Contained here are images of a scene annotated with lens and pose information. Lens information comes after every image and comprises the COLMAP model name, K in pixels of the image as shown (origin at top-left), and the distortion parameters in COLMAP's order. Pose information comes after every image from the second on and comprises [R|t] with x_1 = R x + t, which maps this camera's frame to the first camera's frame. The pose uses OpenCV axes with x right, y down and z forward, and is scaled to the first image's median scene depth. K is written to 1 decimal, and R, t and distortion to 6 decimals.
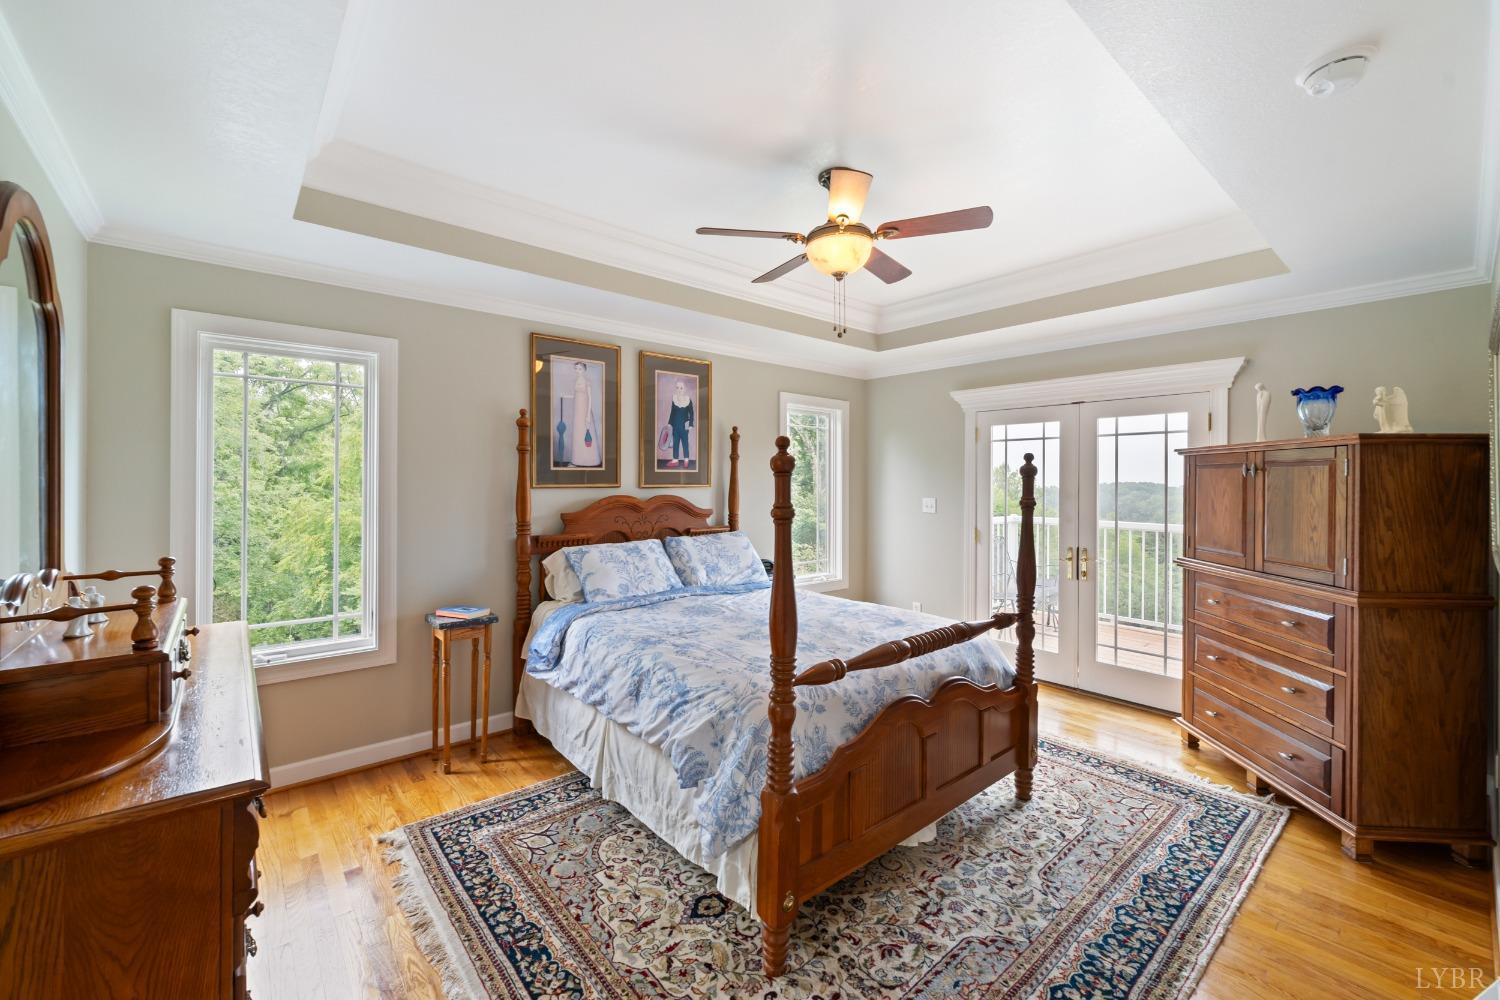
lens RADIAL K [[614.4, 0, 760.8], [0, 614.4, 476.7], [0, 0, 1]] dist [-0.000235, -0.000008]
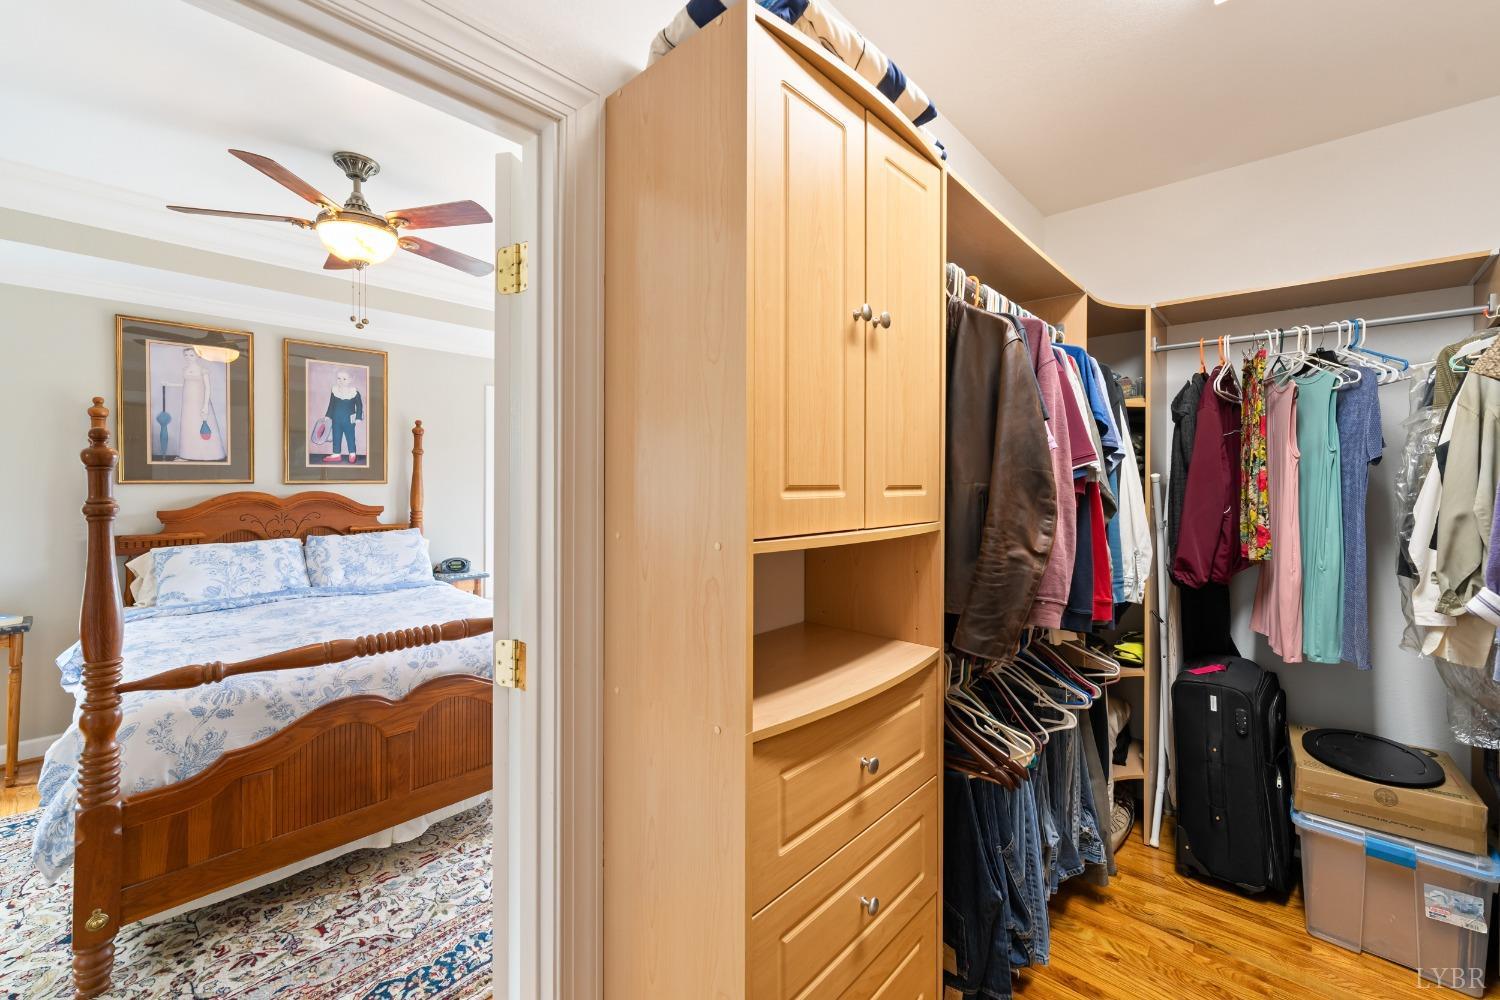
lens RADIAL K [[614.4, 0, 774.2], [0, 614.4, 478.8], [0, 0, 1]] dist [-0.000235, -0.000008]
pose [[0.992220, 0.001571, 0.124484, 0.909814], [-0.002561, 0.999966, 0.007792, 0.001820], [-0.124468, -0.008051, 0.992191, -0.059337]]
